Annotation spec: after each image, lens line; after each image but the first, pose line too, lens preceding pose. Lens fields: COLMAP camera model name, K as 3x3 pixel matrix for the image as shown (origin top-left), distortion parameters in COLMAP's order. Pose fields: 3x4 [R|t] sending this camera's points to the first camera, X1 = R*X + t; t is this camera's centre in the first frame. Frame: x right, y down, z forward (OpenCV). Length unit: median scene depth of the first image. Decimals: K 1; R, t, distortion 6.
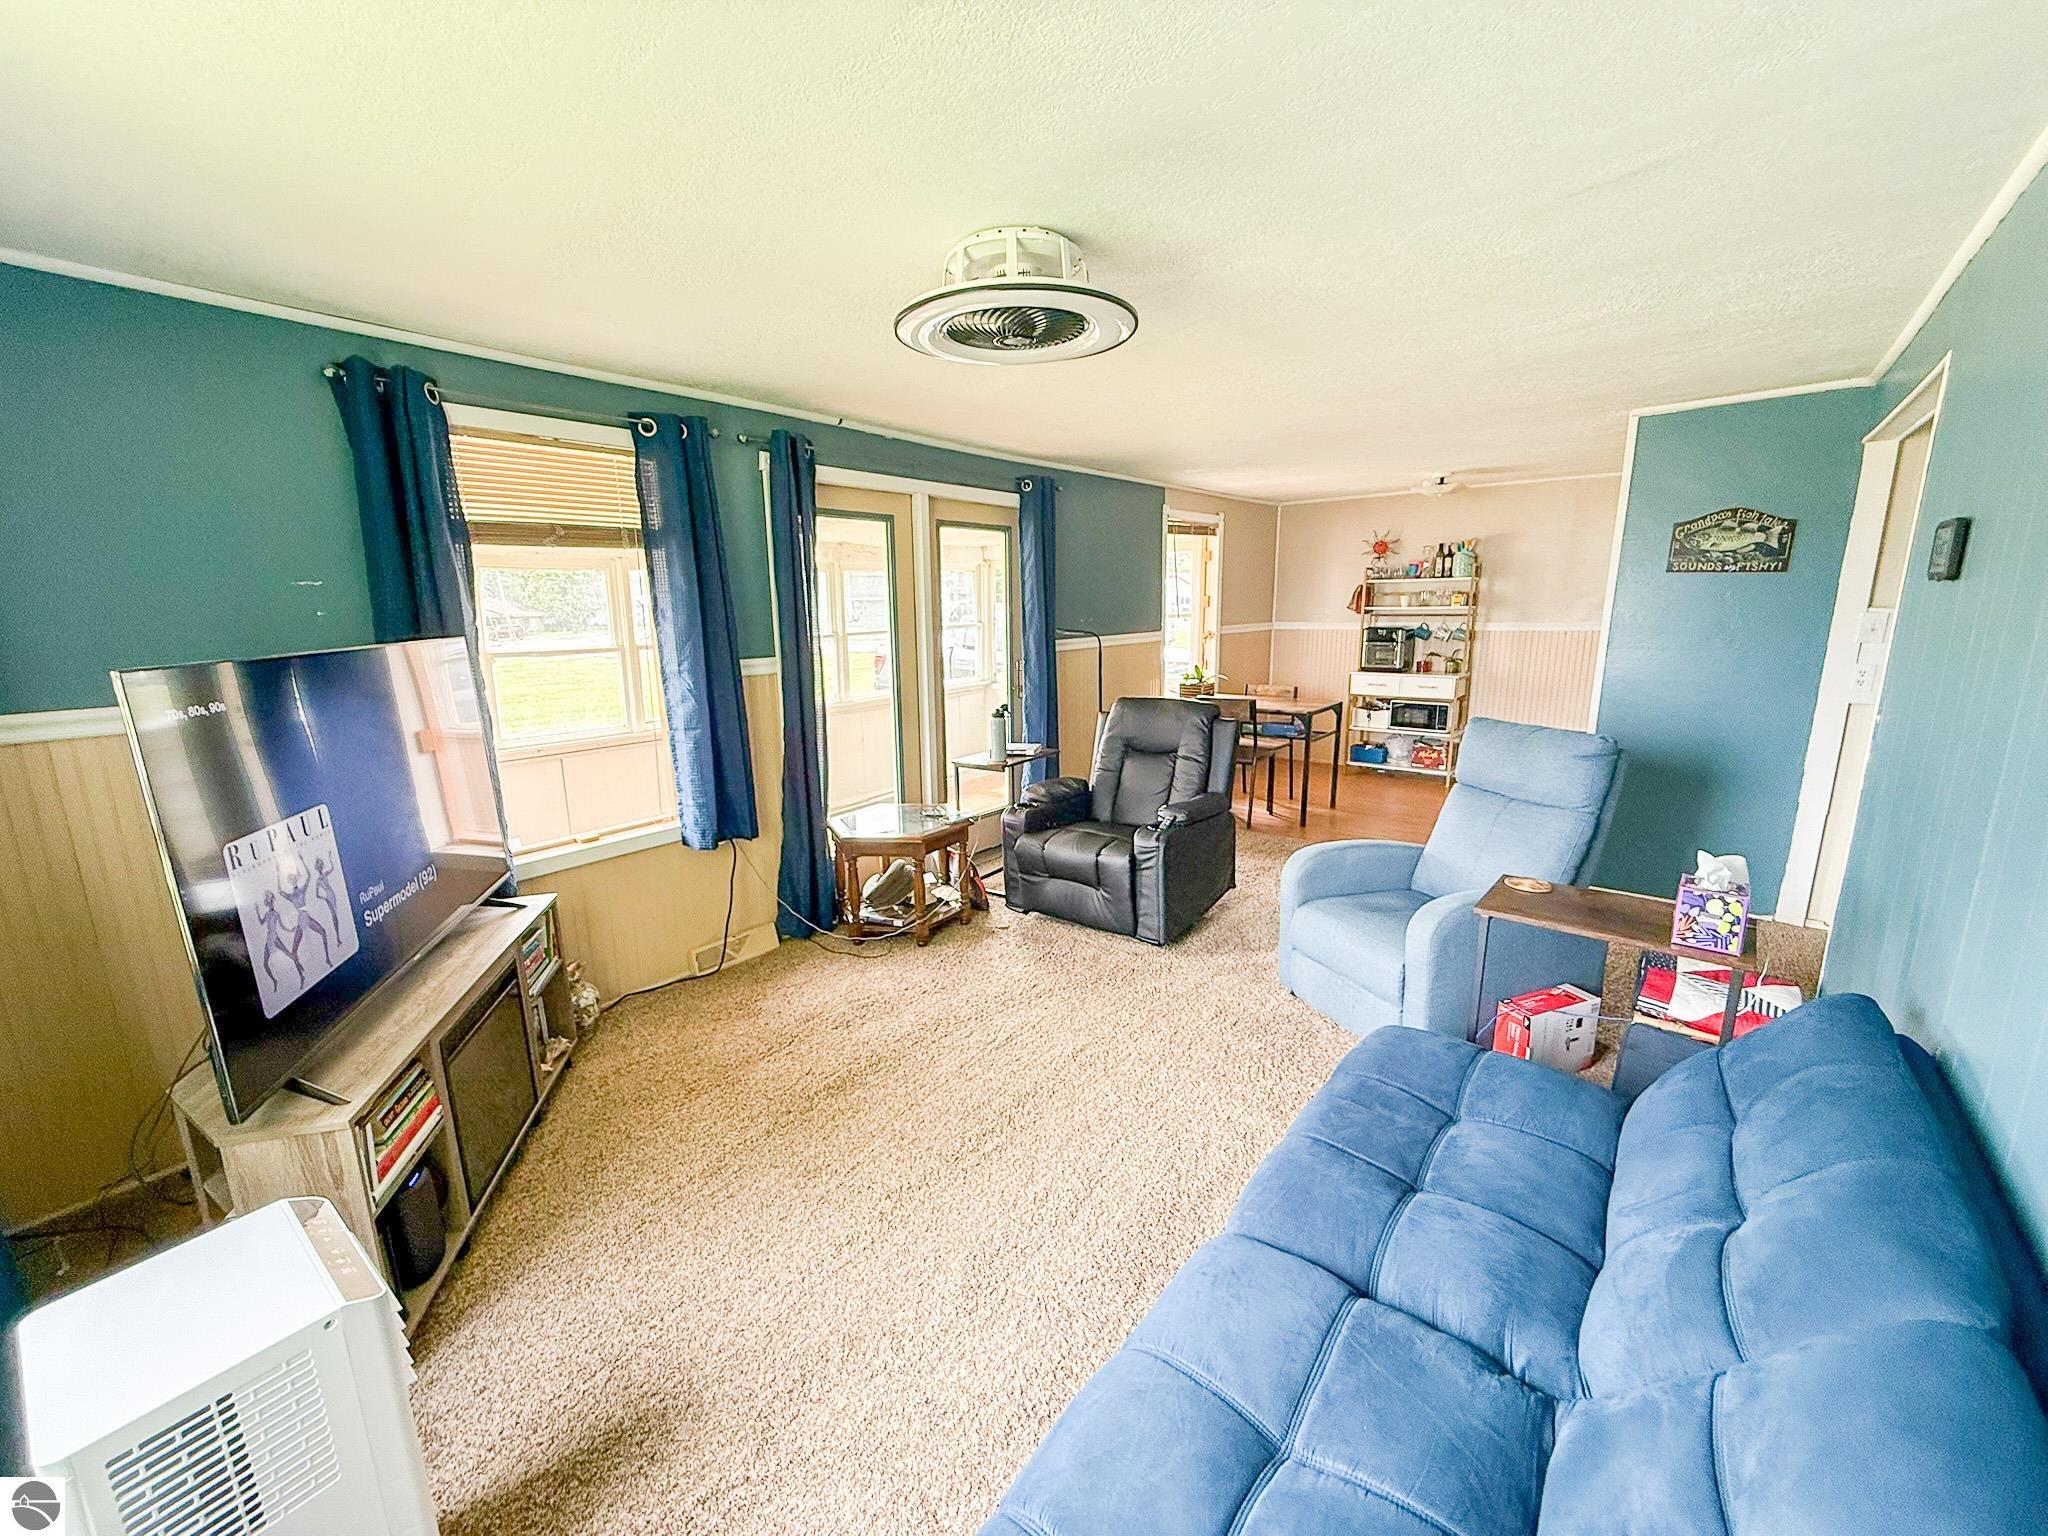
lens RADIAL K [[846.6, 0, 1024.0], [0, 846.6, 768.0], [0, 0, 1]] dist [-0.001486, 0.000040]
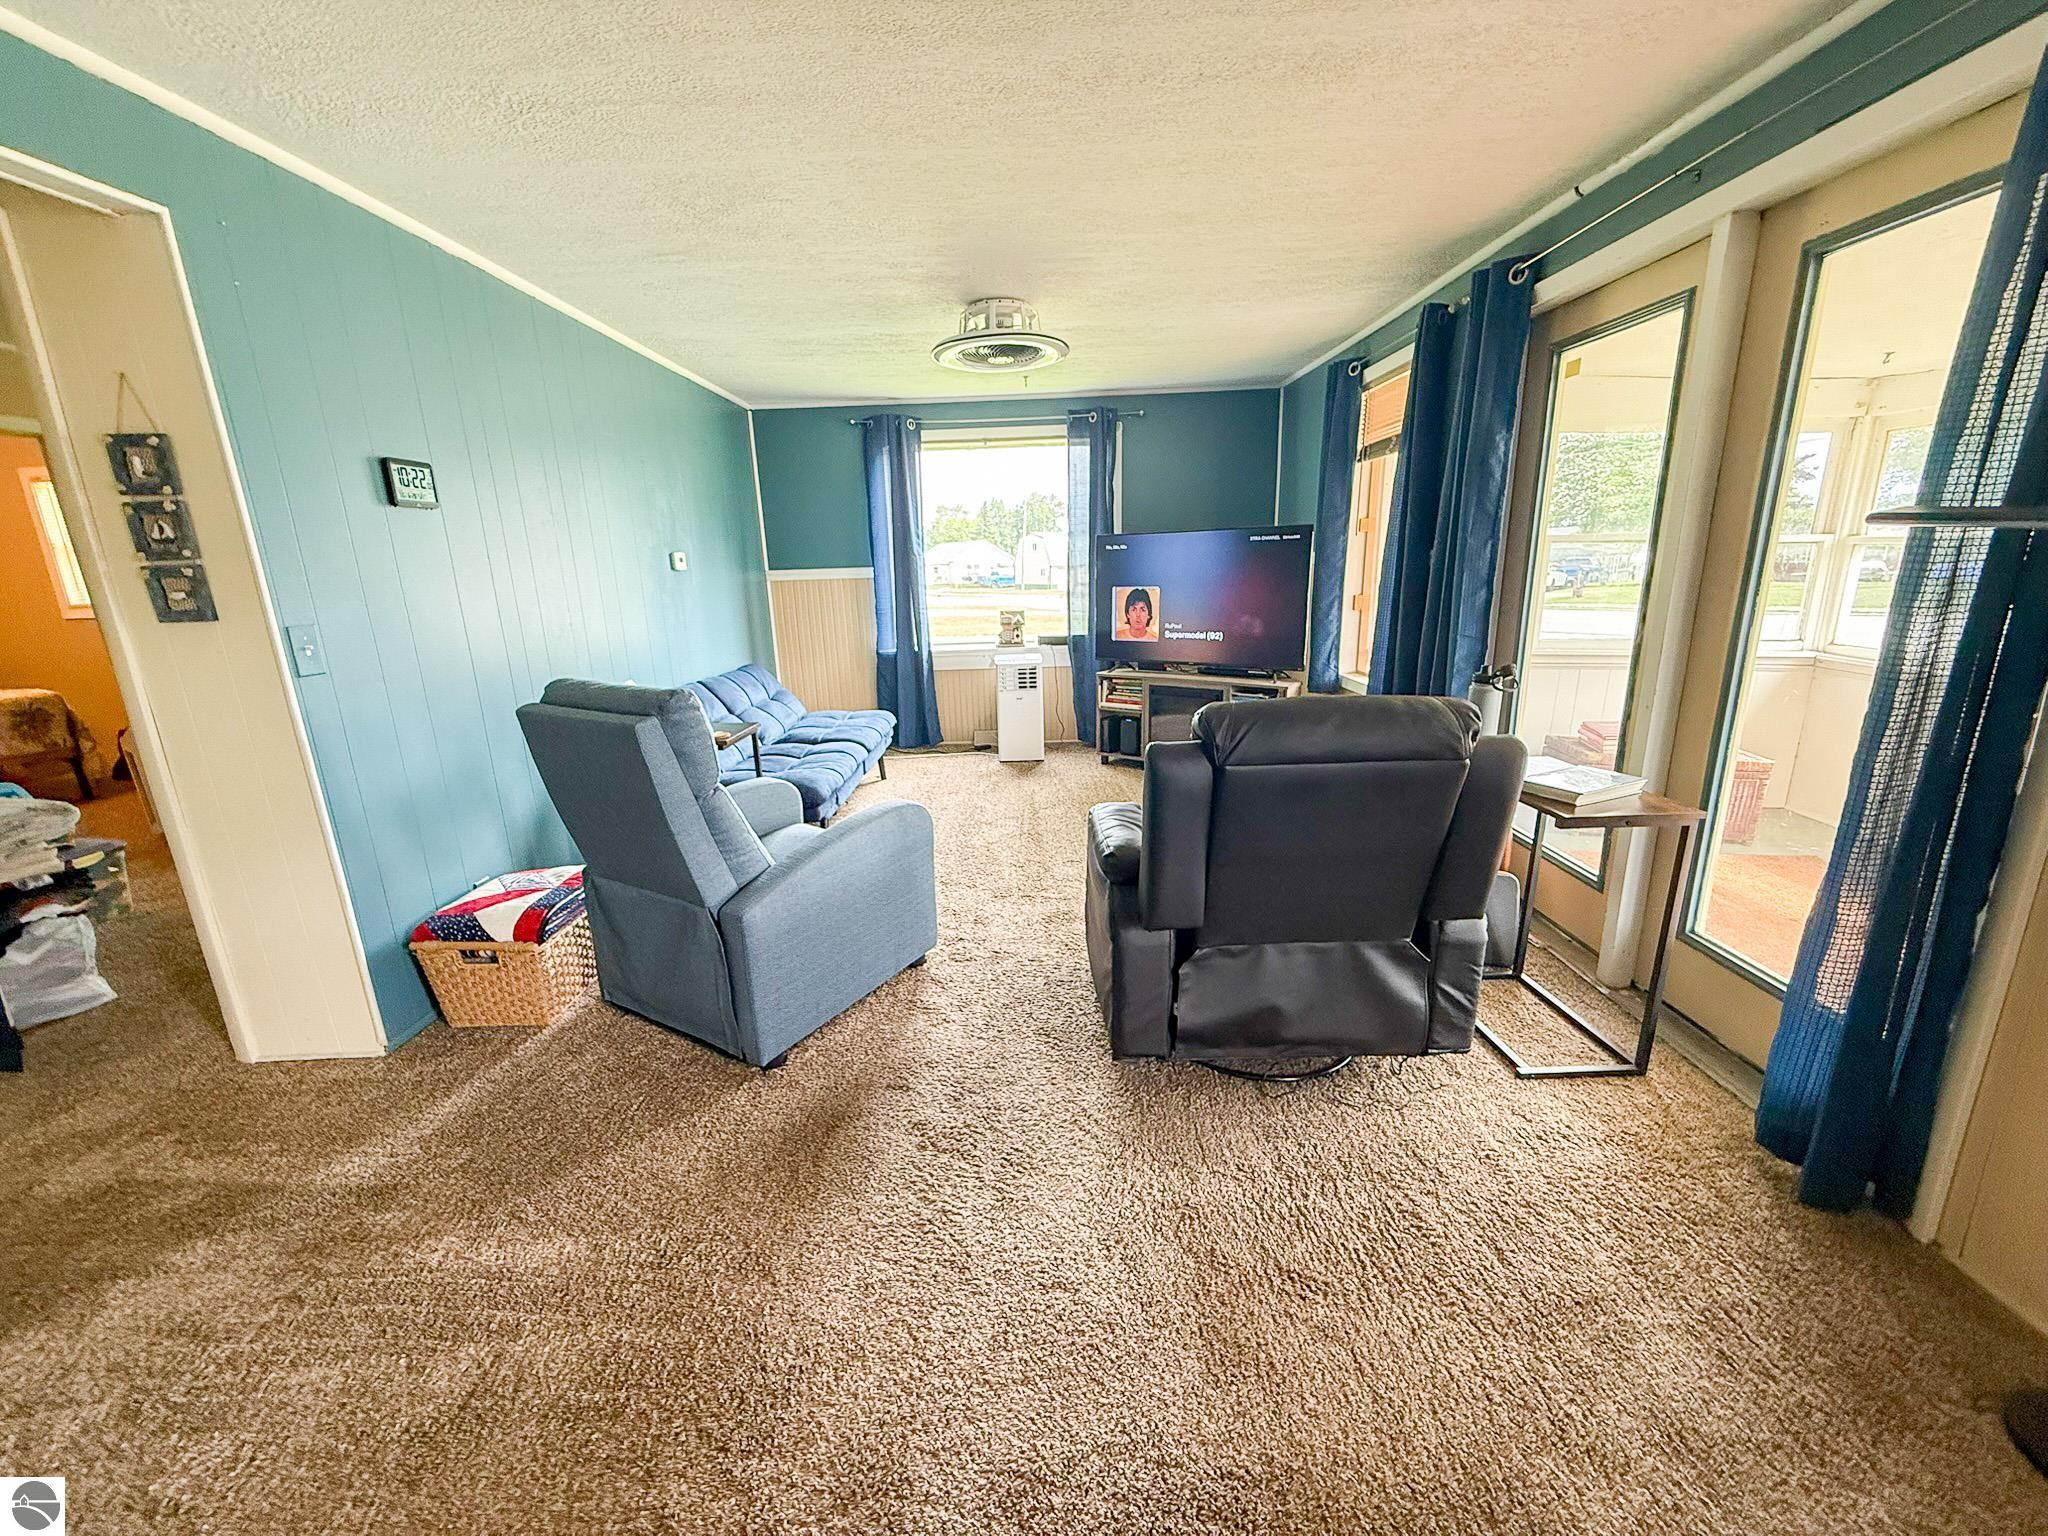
lens RADIAL K [[813.6, 0, 1024.0], [0, 813.6, 768.0], [0, 0, 1]] dist [0.001078, 0.000253]
pose [[-0.786390, 0.182671, -0.590103, 0.594037], [-0.094243, 0.908616, 0.406861, -0.222500], [0.610498, 0.375565, -0.697311, 1.374903]]
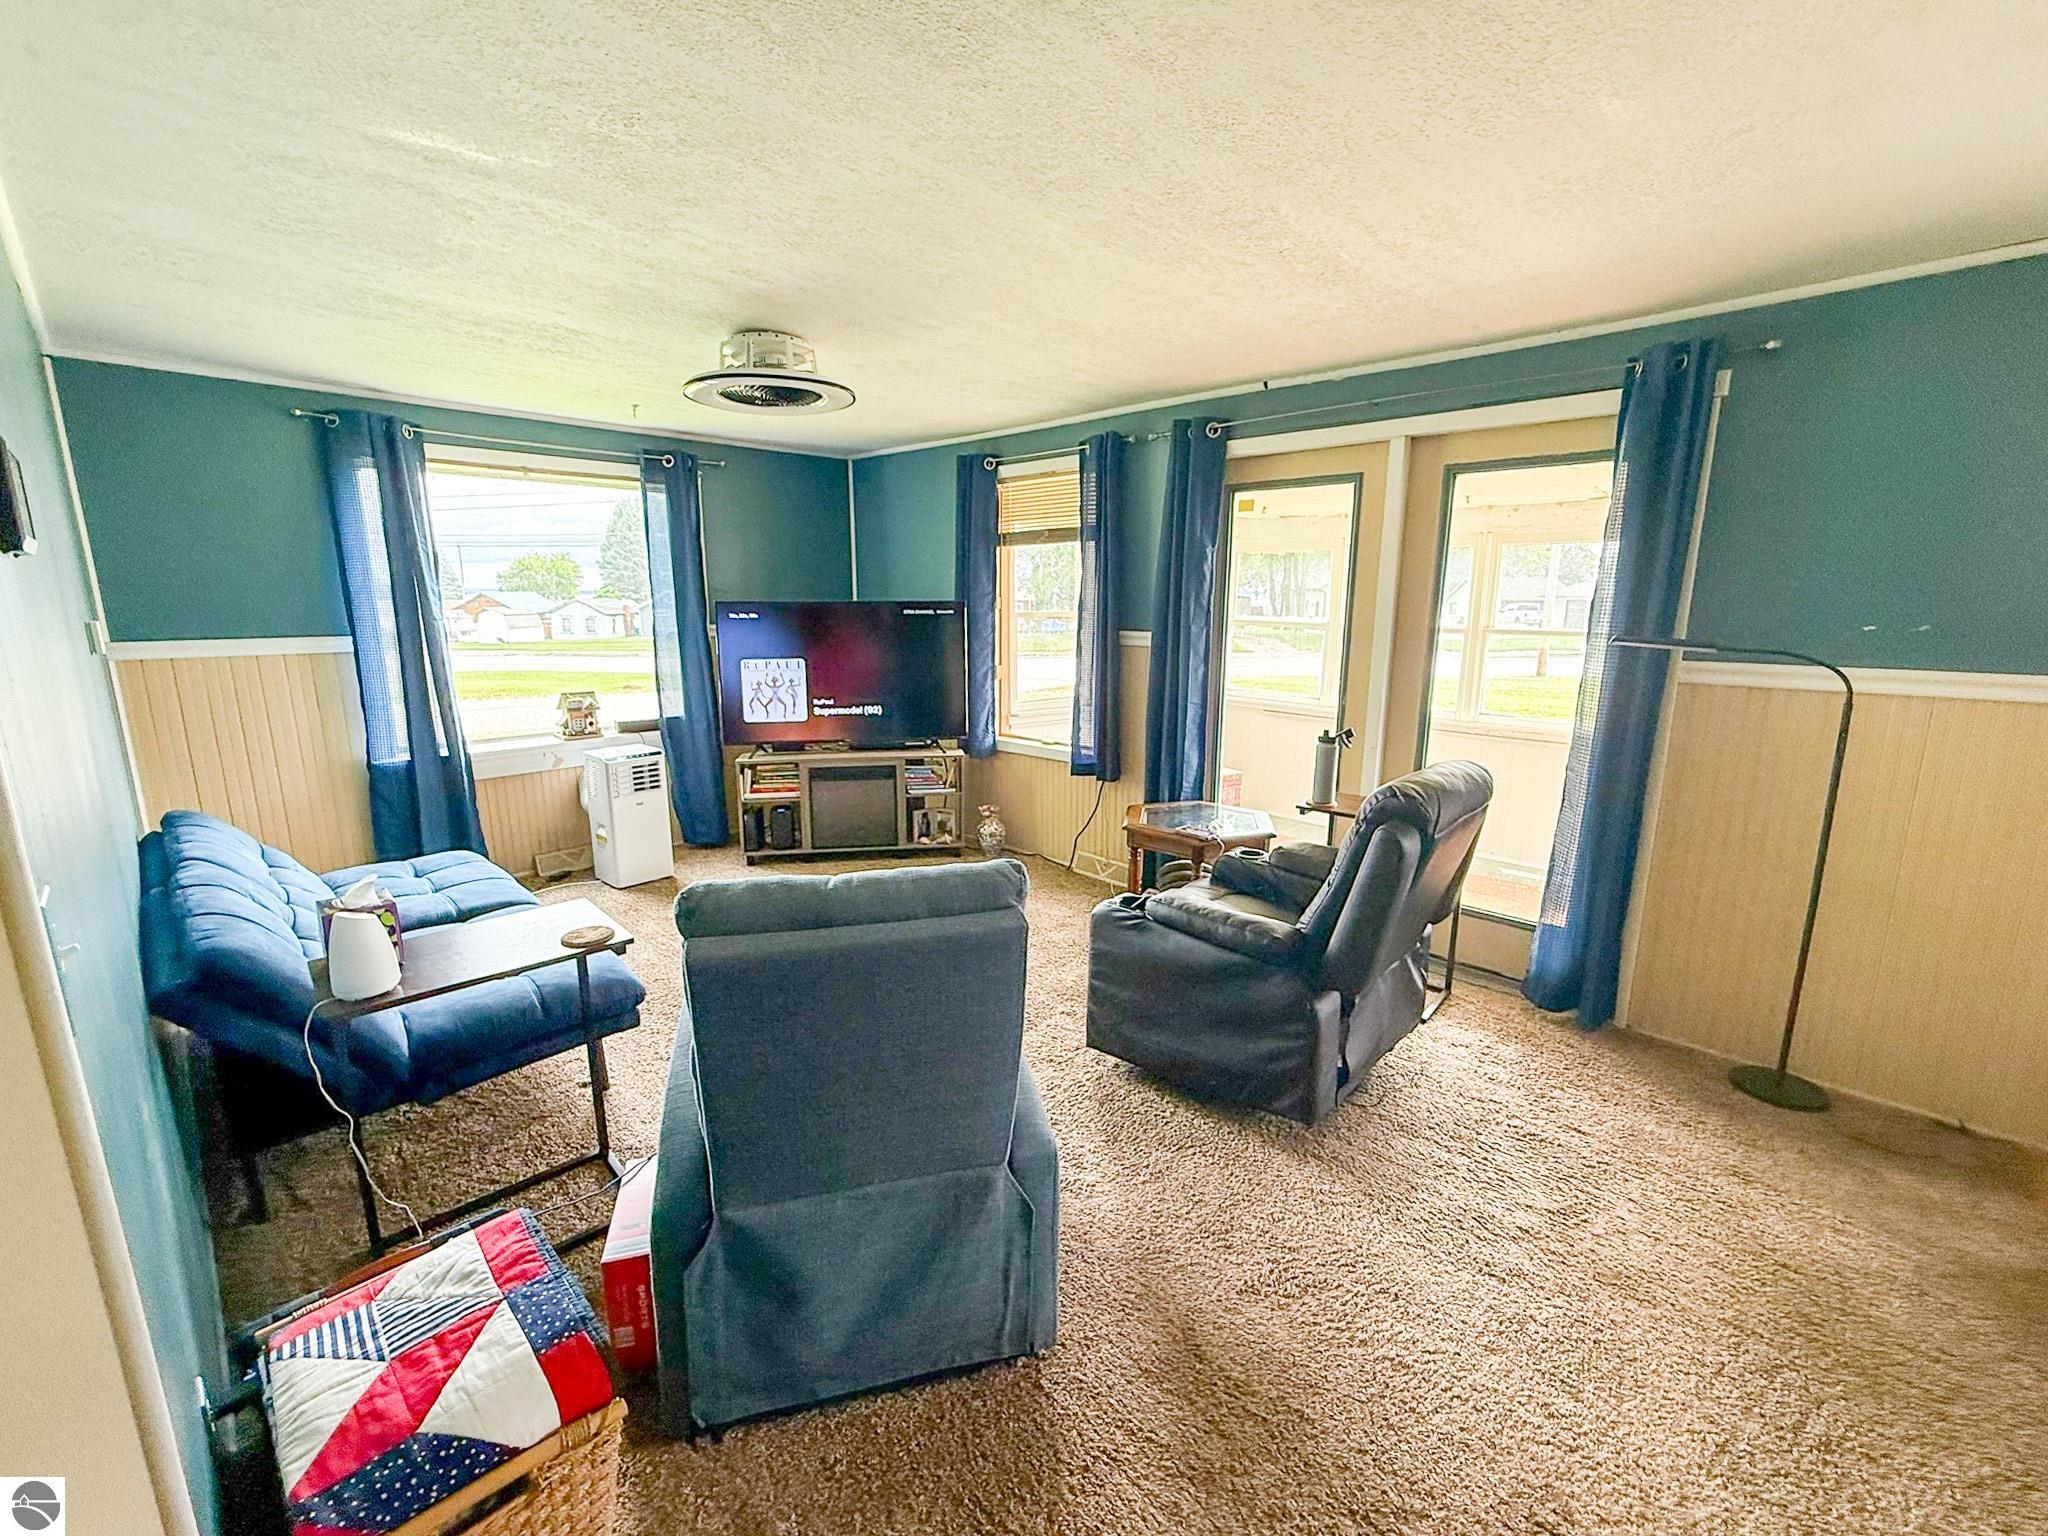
lens RADIAL K [[846.6, 0, 1024.0], [0, 846.6, 768.0], [0, 0, 1]] dist [-0.001486, 0.000040]
pose [[-0.097665, 0.202253, -0.974451, 0.799556], [-0.208586, 0.953226, 0.218753, -0.163511], [0.973115, 0.224621, -0.050910, 0.903363]]
